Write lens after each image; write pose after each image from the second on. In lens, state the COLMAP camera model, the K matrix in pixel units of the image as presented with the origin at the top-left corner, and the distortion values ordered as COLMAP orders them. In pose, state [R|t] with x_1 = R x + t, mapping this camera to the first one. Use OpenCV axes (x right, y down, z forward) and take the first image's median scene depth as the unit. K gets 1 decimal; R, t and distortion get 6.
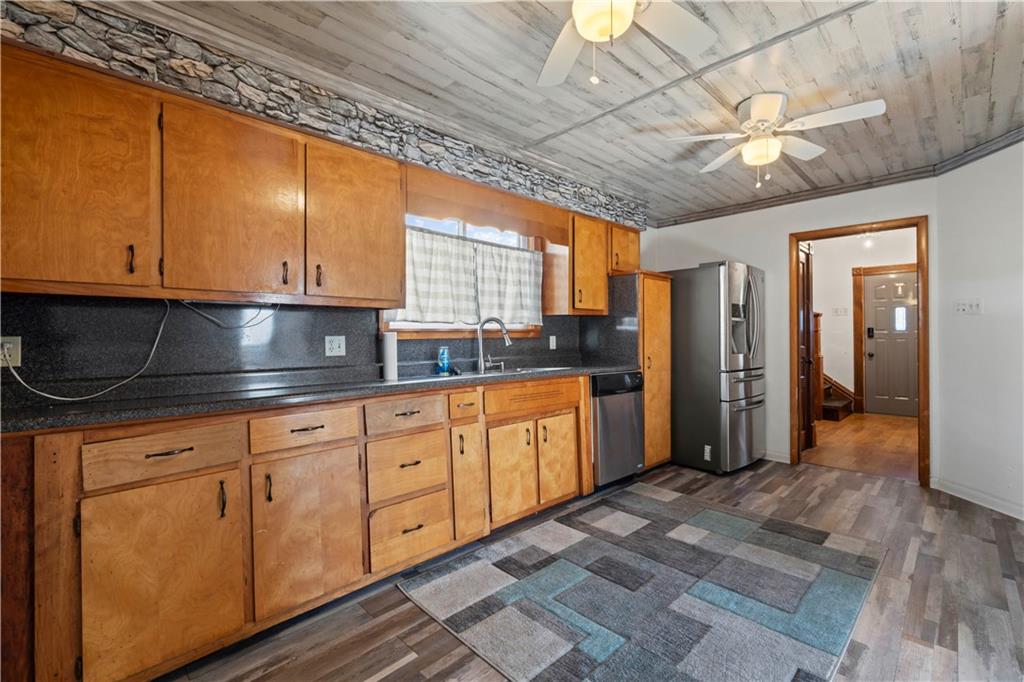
lens RADIAL K [[441.5, 0, 513.3], [0, 441.5, 336.3], [0, 0, 1]] dist [-0.001253, 0.000110]
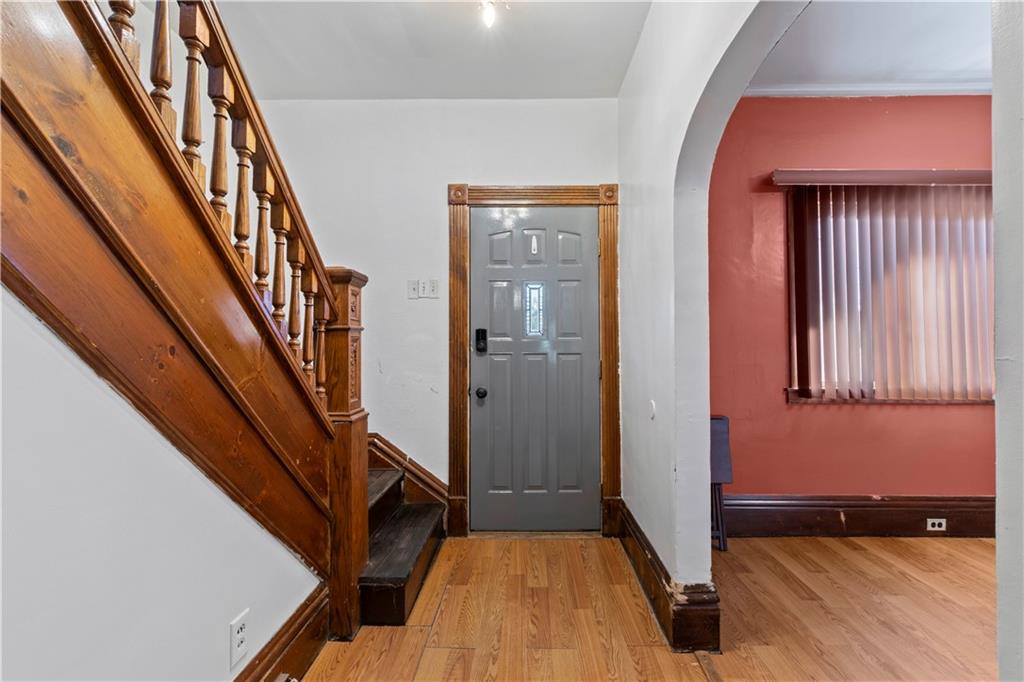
lens RADIAL K [[470.4, 0, 528.4], [0, 470.4, 340.1], [0, 0, 1]] dist [-0.001826, -0.000158]
pose [[0.698986, 0.019509, 0.714870, 1.134367], [-0.002998, 0.999699, -0.024350, 0.004611], [-0.715129, 0.014877, 0.698834, 1.425746]]
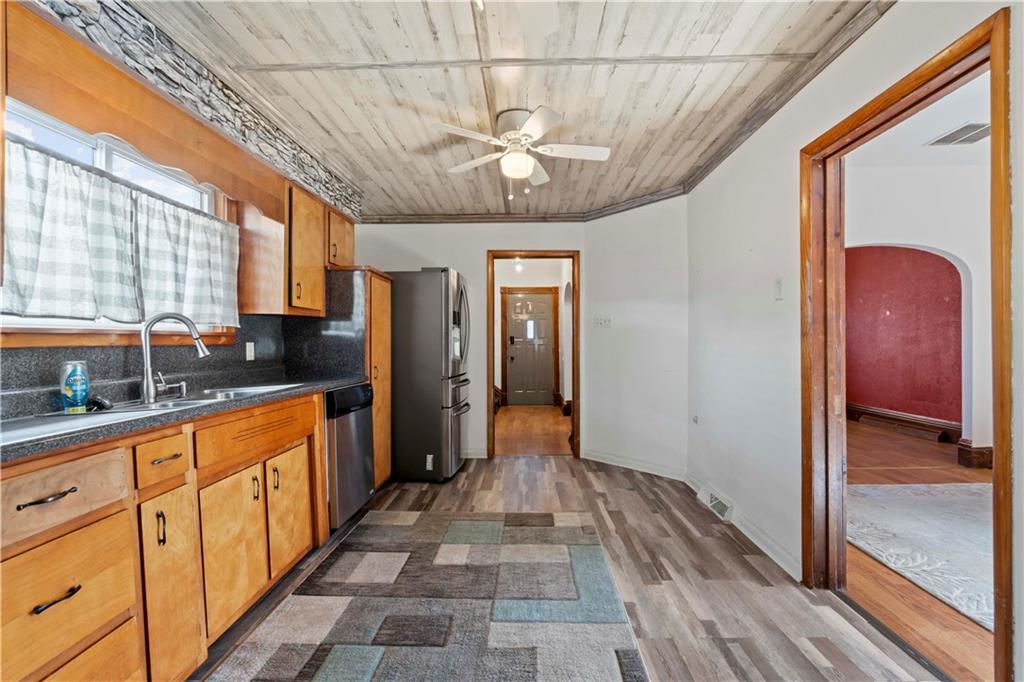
lens RADIAL K [[451.1, 0, 514.1], [0, 451.1, 343.3], [0, 0, 1]] dist [-0.002934, 0.000761]
pose [[0.717905, -0.000357, 0.696141, -0.147088], [0.000702, 1.000000, -0.000211, 0.001496], [-0.696141, 0.000640, 0.717905, 0.189319]]
